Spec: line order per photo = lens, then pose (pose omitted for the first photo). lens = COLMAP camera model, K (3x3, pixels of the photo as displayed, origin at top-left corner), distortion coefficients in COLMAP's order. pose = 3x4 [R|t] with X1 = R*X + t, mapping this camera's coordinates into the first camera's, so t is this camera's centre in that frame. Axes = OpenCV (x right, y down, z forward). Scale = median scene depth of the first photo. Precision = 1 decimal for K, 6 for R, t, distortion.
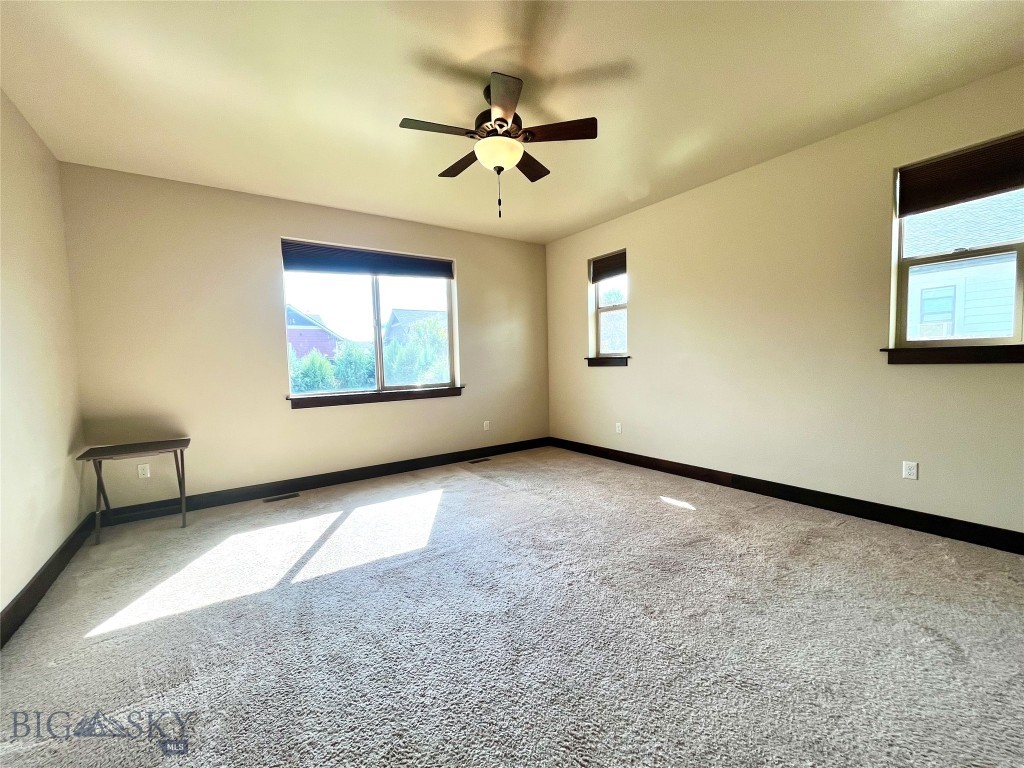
lens RADIAL K [[413.0, 0, 517.1], [0, 413.0, 381.6], [0, 0, 1]] dist [-0.000086, -0.000664]
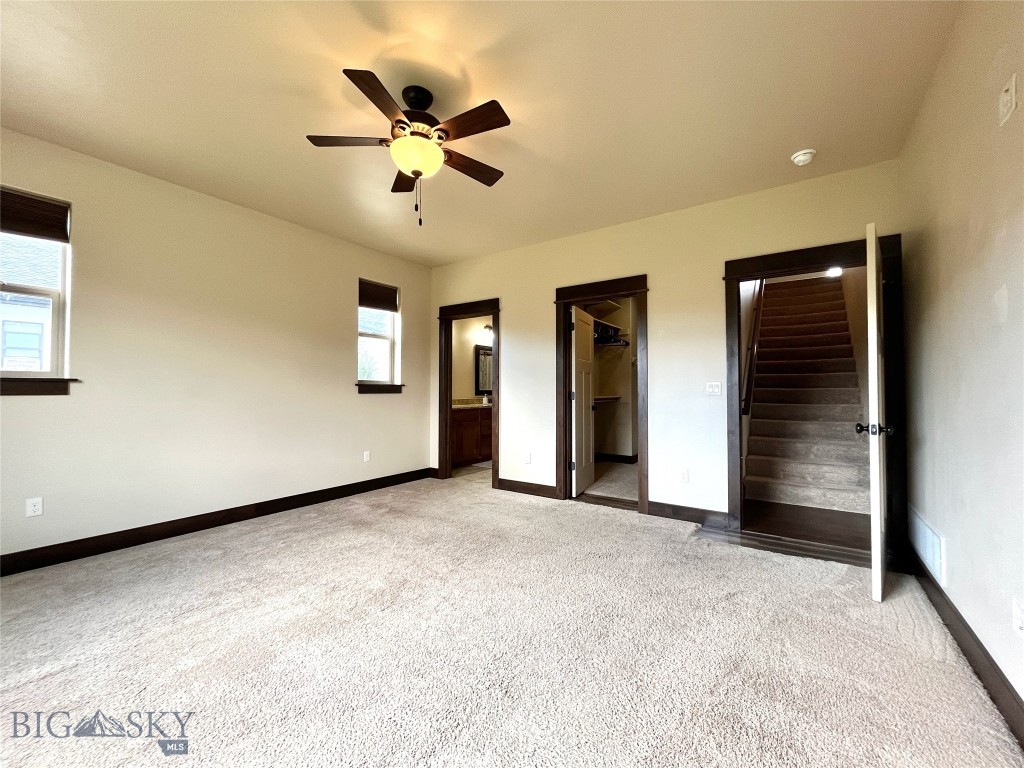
lens RADIAL K [[413.0, 0, 517.1], [0, 413.0, 381.6], [0, 0, 1]] dist [-0.000086, -0.000664]
pose [[-0.348366, 0.036180, 0.936660, -0.864825], [0.043021, 0.998819, -0.022581, -0.027119], [-0.936371, 0.032429, -0.349511, 1.008092]]
